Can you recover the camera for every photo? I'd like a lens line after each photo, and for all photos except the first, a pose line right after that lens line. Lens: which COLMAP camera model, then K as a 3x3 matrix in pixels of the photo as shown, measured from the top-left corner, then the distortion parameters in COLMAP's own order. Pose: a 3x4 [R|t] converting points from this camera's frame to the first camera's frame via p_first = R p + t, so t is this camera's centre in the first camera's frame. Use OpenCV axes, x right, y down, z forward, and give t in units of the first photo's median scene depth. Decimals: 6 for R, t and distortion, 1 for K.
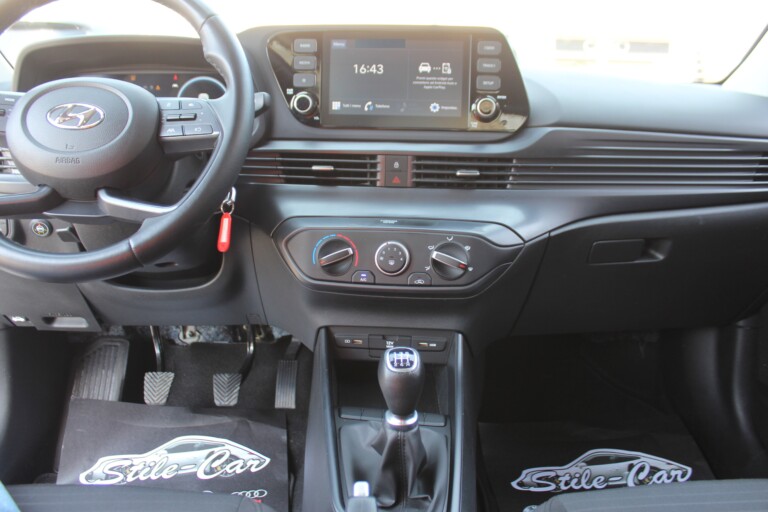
lens RADIAL K [[673.4, 0, 384.0], [0, 673.4, 256.0], [0, 0, 1]] dist [-0.155602, 0.158073]
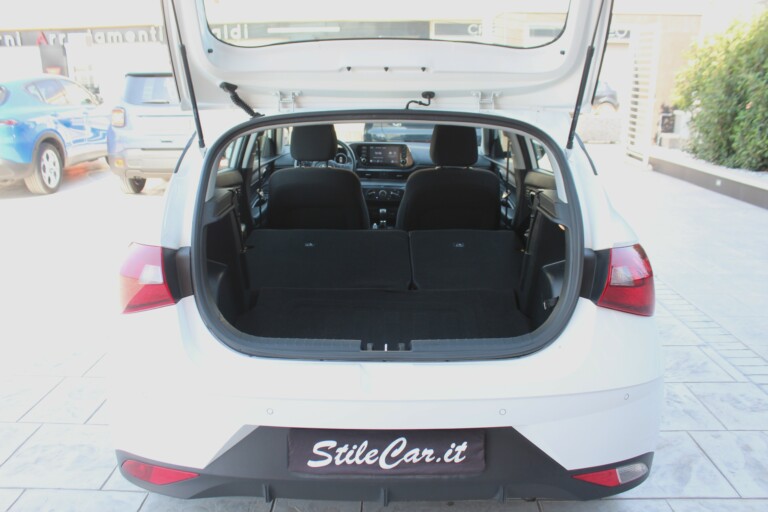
lens RADIAL K [[673.4, 0, 384.0], [0, 673.4, 256.0], [0, 0, 1]] dist [-0.155602, 0.158073]
pose [[0.998995, 0.002538, -0.044750, 0.225756], [0.000247, 0.998068, 0.062131, 0.140669], [0.044821, -0.062080, 0.997064, -3.655515]]
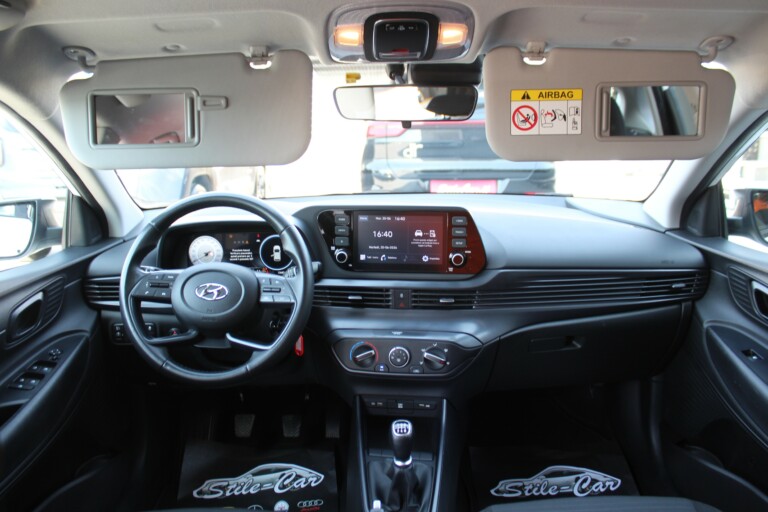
lens RADIAL K [[673.4, 0, 384.0], [0, 673.4, 256.0], [0, 0, 1]] dist [-0.155602, 0.158073]
pose [[0.998422, -0.017491, -0.053369, 0.063095], [0.018262, 0.999735, 0.013997, -0.250958], [0.053111, -0.014950, 0.998477, -0.577266]]
